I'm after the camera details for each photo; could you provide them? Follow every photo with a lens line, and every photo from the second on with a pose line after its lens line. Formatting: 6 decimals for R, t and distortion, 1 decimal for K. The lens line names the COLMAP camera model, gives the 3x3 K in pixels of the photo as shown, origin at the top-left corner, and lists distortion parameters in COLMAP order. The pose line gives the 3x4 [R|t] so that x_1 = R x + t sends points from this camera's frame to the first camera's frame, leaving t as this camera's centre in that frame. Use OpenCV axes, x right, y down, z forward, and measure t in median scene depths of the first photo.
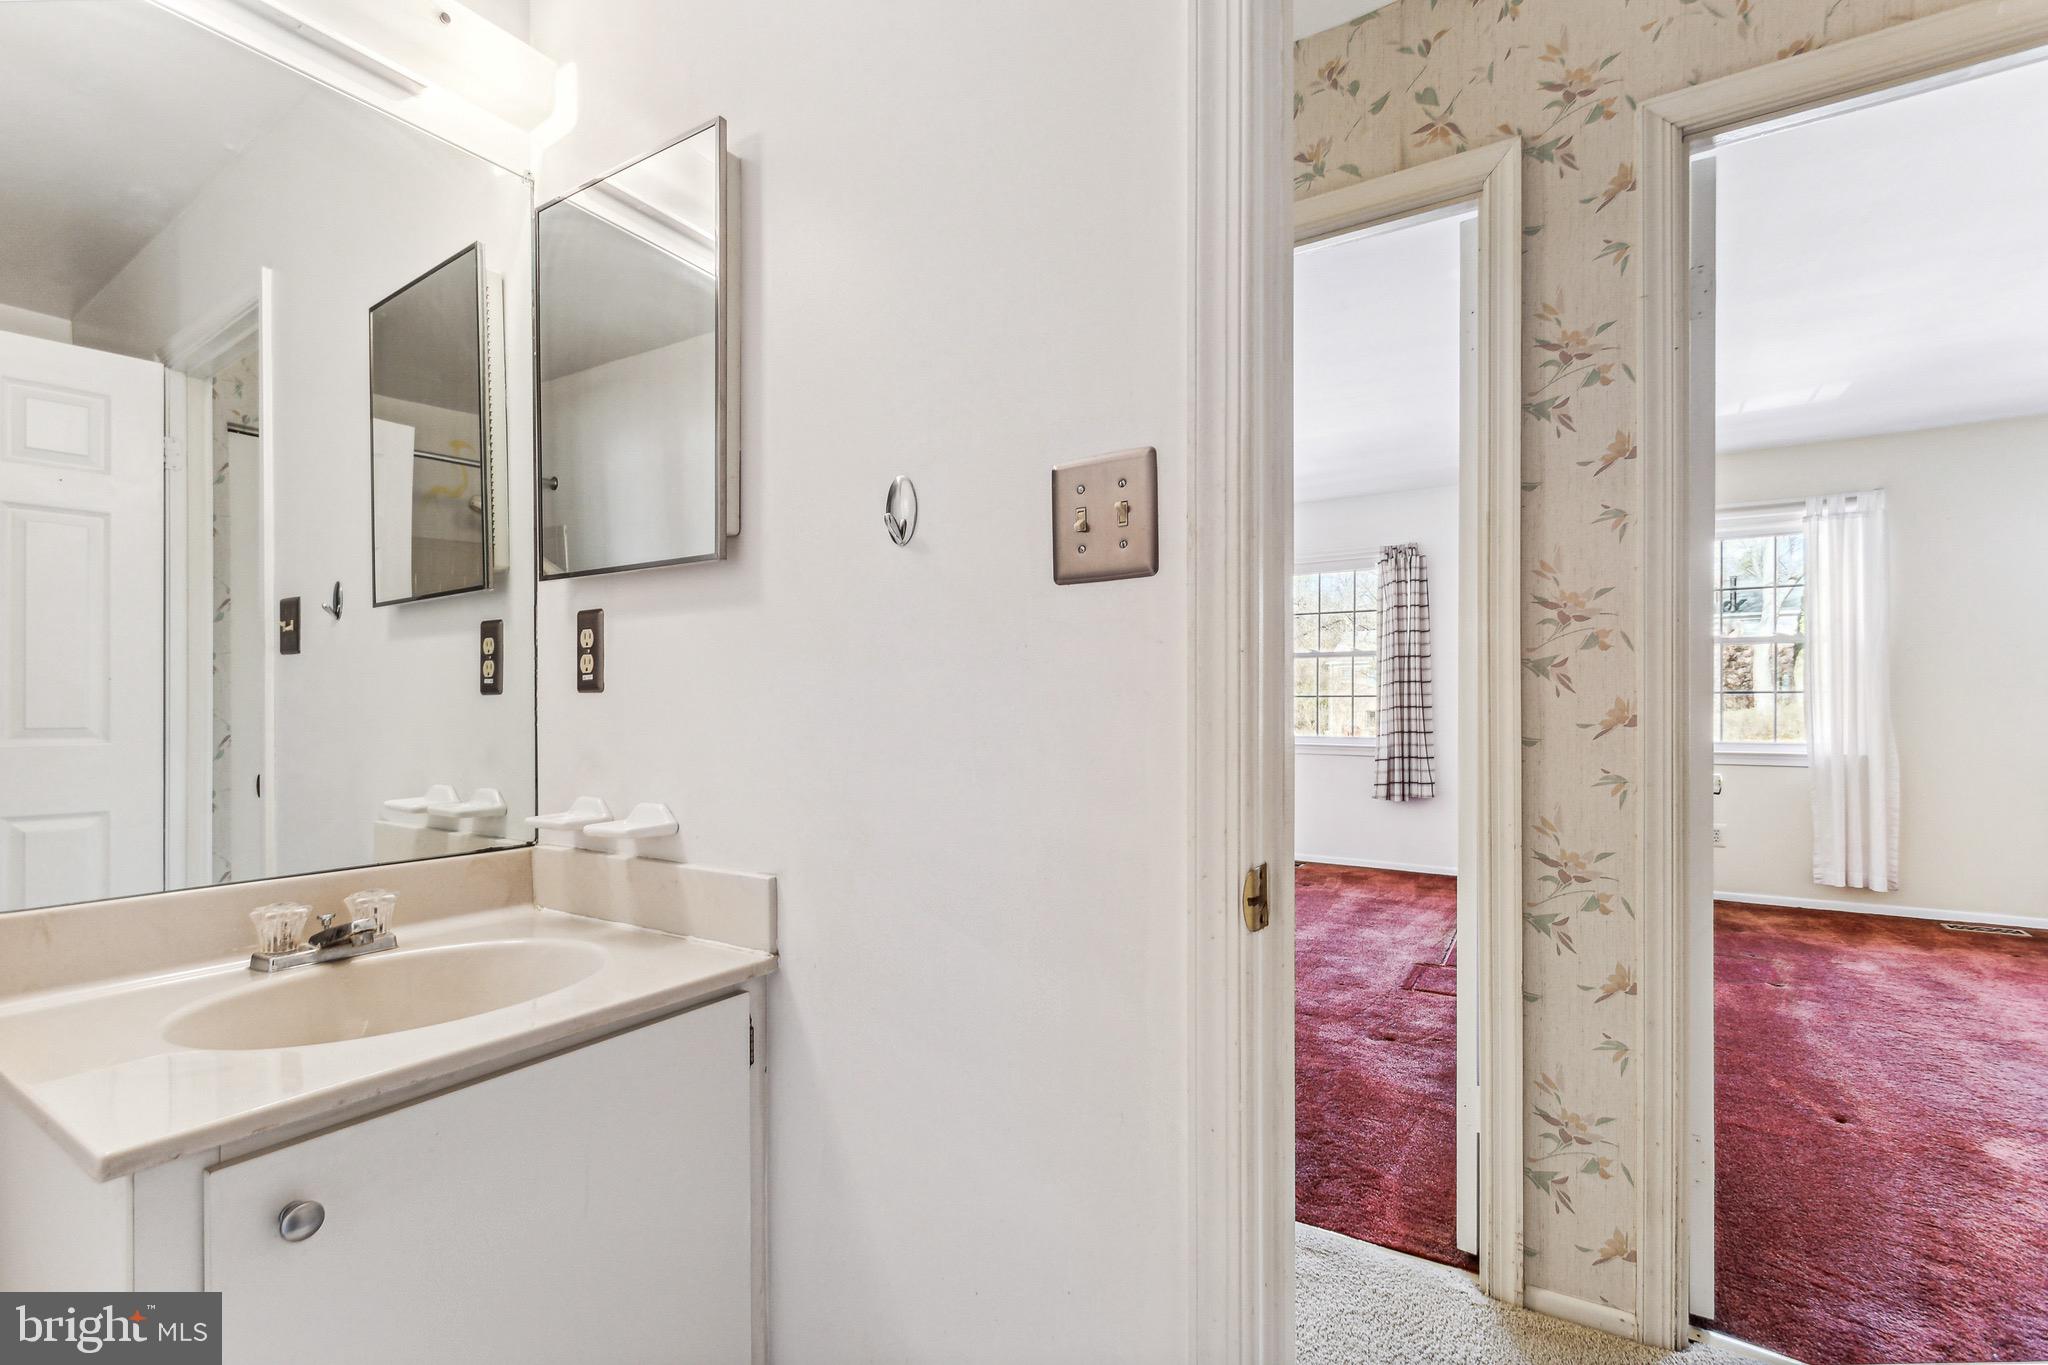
lens RADIAL K [[919.0, 0, 1021.3], [0, 919.0, 711.9], [0, 0, 1]] dist [0.001275, 0.000096]
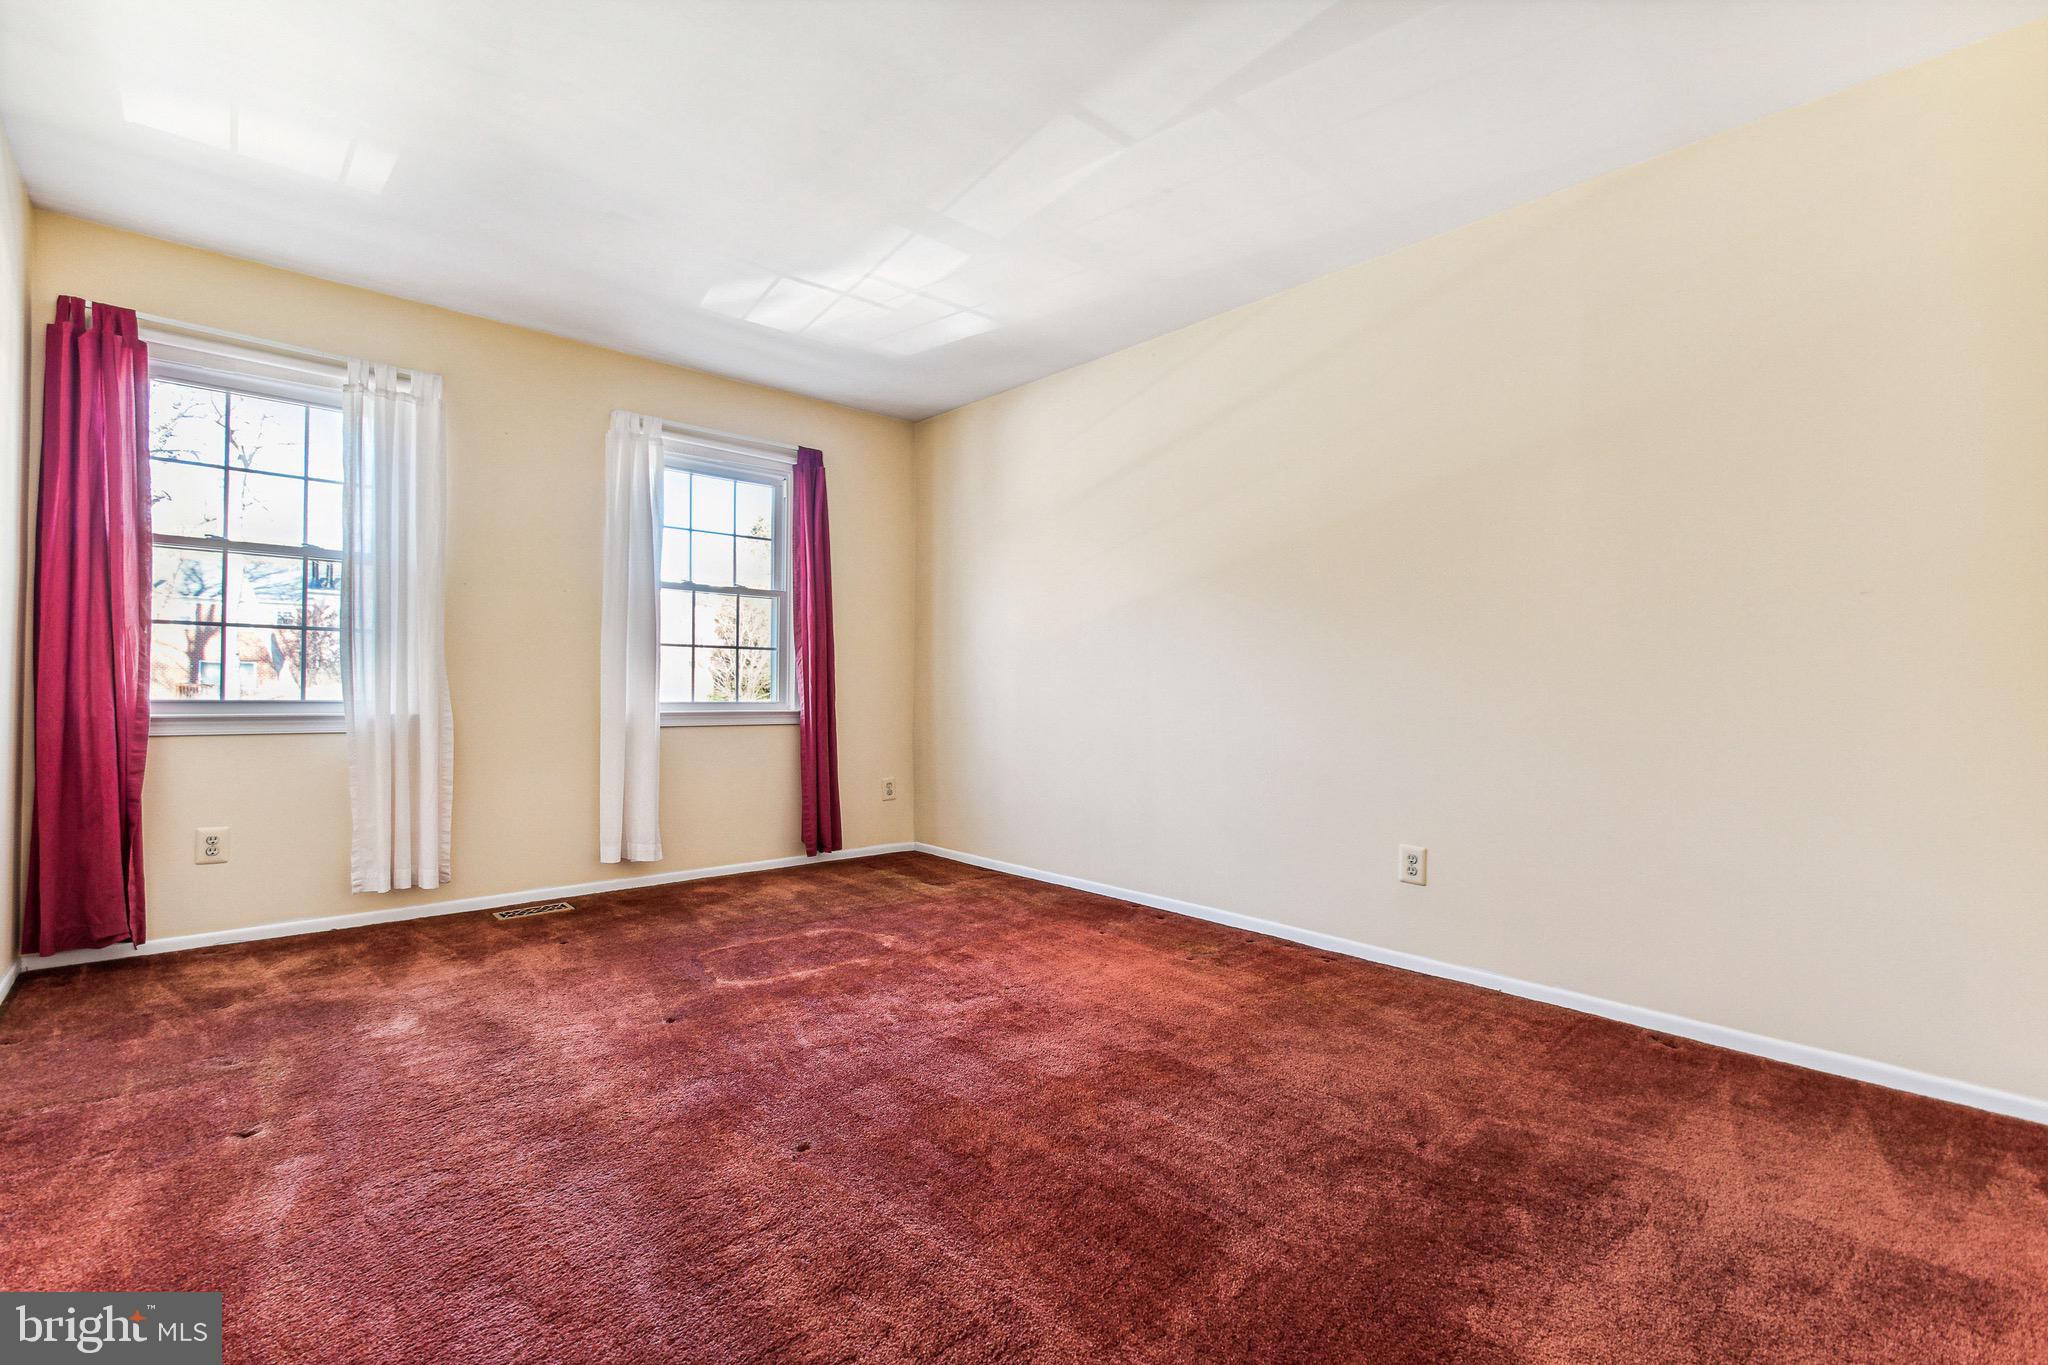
lens RADIAL K [[929.2, 0, 1022.7], [0, 929.2, 671.1], [0, 0, 1]] dist [0.000405, -0.000054]
pose [[0.265053, 0.016867, 0.964086, 0.249364], [-0.003188, 0.999857, -0.016616, 0.018284], [-0.964229, 0.001331, 0.265069, 0.250989]]
